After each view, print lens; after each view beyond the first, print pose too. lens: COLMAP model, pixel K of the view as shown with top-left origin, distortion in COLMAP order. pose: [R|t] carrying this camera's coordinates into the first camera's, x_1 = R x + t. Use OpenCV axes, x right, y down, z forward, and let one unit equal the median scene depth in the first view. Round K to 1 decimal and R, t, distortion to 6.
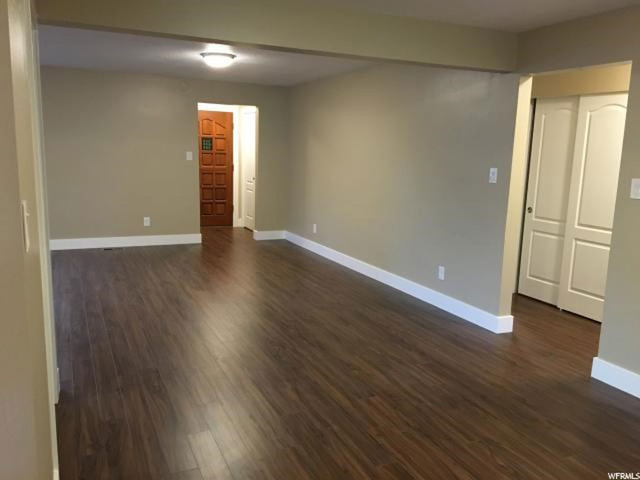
lens RADIAL K [[543.8, 0, 320.0], [0, 543.8, 240.0], [0, 0, 1]] dist [0.041201, -0.004425]
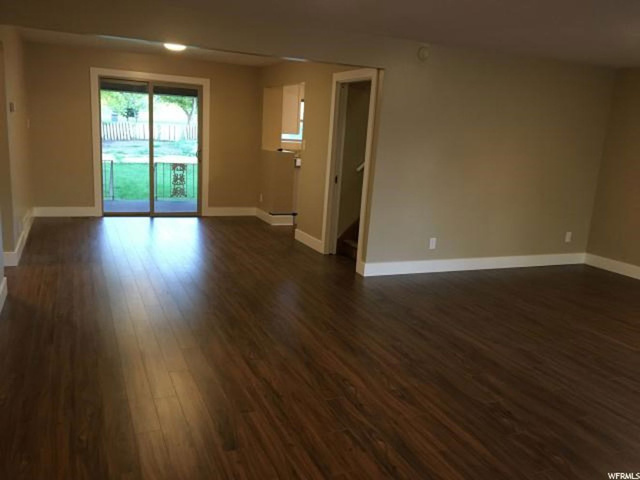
lens RADIAL K [[543.8, 0, 320.0], [0, 543.8, 240.0], [0, 0, 1]] dist [0.041201, -0.004425]
pose [[-0.995822, -0.091104, 0.006211, -0.114801], [-0.082333, 0.925203, 0.370434, -0.163238], [-0.039494, 0.368375, -0.928838, 0.896597]]
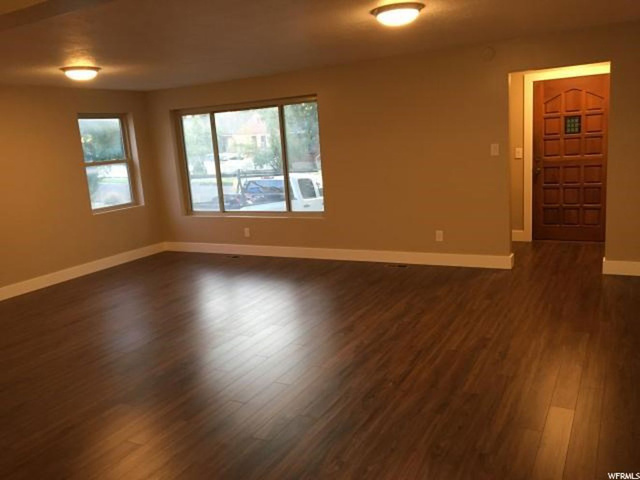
lens RADIAL K [[543.8, 0, 320.0], [0, 543.8, 240.0], [0, 0, 1]] dist [0.041201, -0.004425]
pose [[0.578768, 0.085688, -0.810978, 0.190011], [-0.046994, 0.996316, 0.071733, -0.063173], [0.814137, -0.003405, 0.580663, 0.322136]]
